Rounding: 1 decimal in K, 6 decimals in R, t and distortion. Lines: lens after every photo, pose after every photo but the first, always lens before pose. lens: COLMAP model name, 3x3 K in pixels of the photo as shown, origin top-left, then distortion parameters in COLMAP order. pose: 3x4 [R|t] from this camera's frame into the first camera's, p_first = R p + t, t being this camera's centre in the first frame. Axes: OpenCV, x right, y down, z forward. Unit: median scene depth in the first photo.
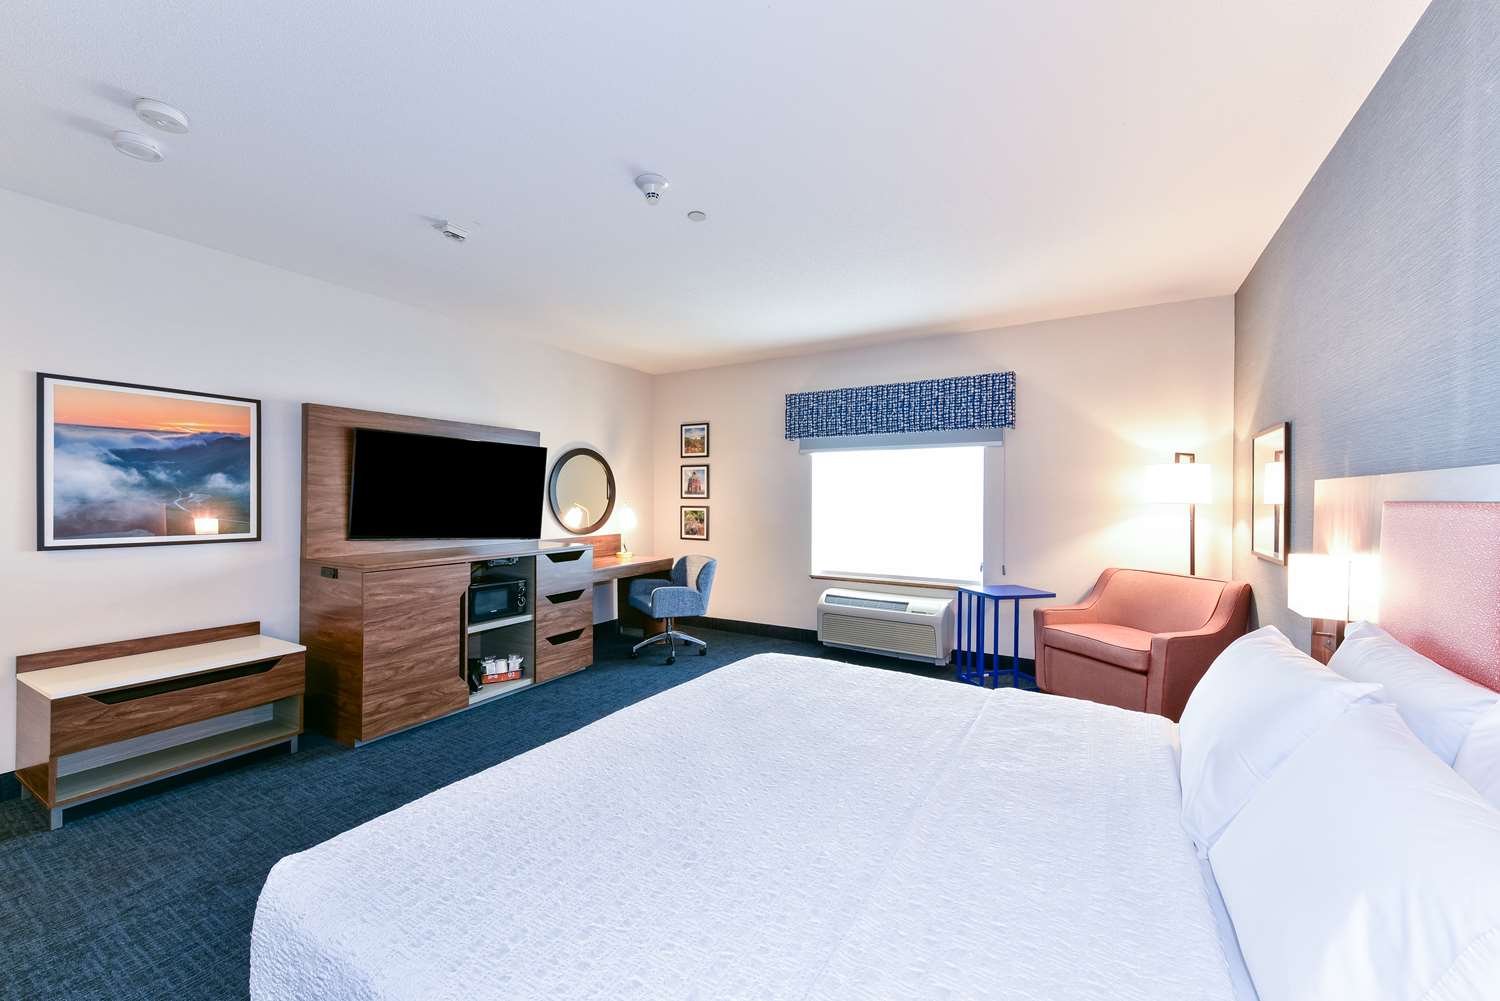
lens RADIAL K [[602.1, 0, 750.0], [0, 602.1, 500.5], [0, 0, 1]] dist [0.001177, 0.000102]
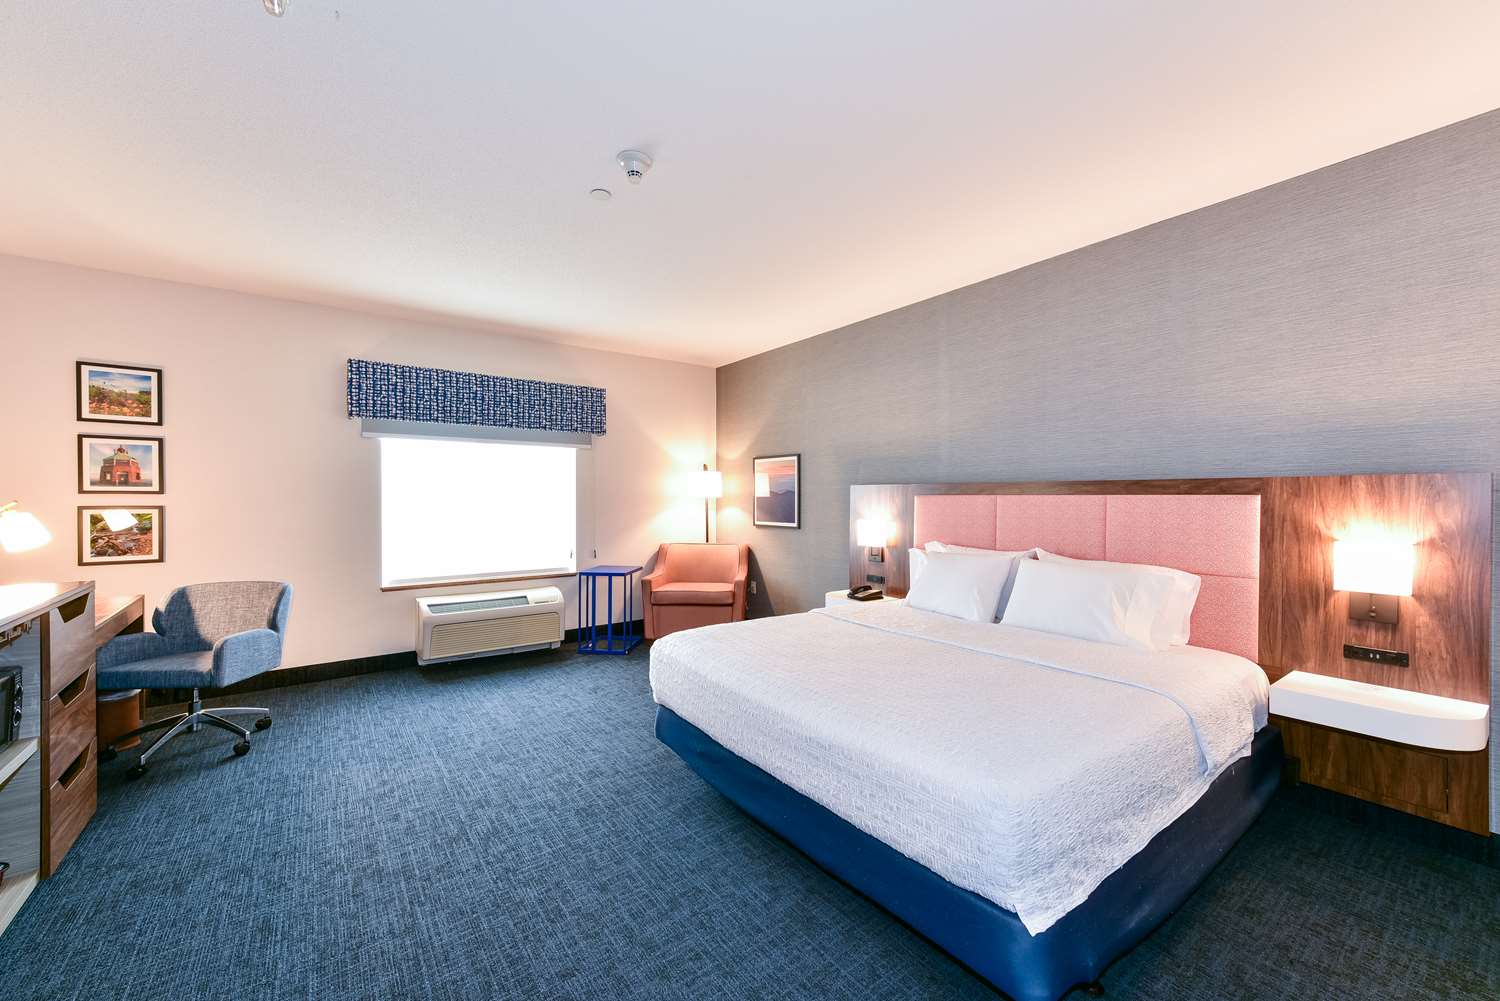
lens RADIAL K [[602.1, 0, 750.0], [0, 602.1, 500.5], [0, 0, 1]] dist [0.001177, 0.000102]
pose [[0.350643, -0.006427, 0.936487, -0.521485], [0.004583, 0.999976, 0.005147, 0.004344], [-0.936498, 0.002487, 0.350664, 0.267138]]
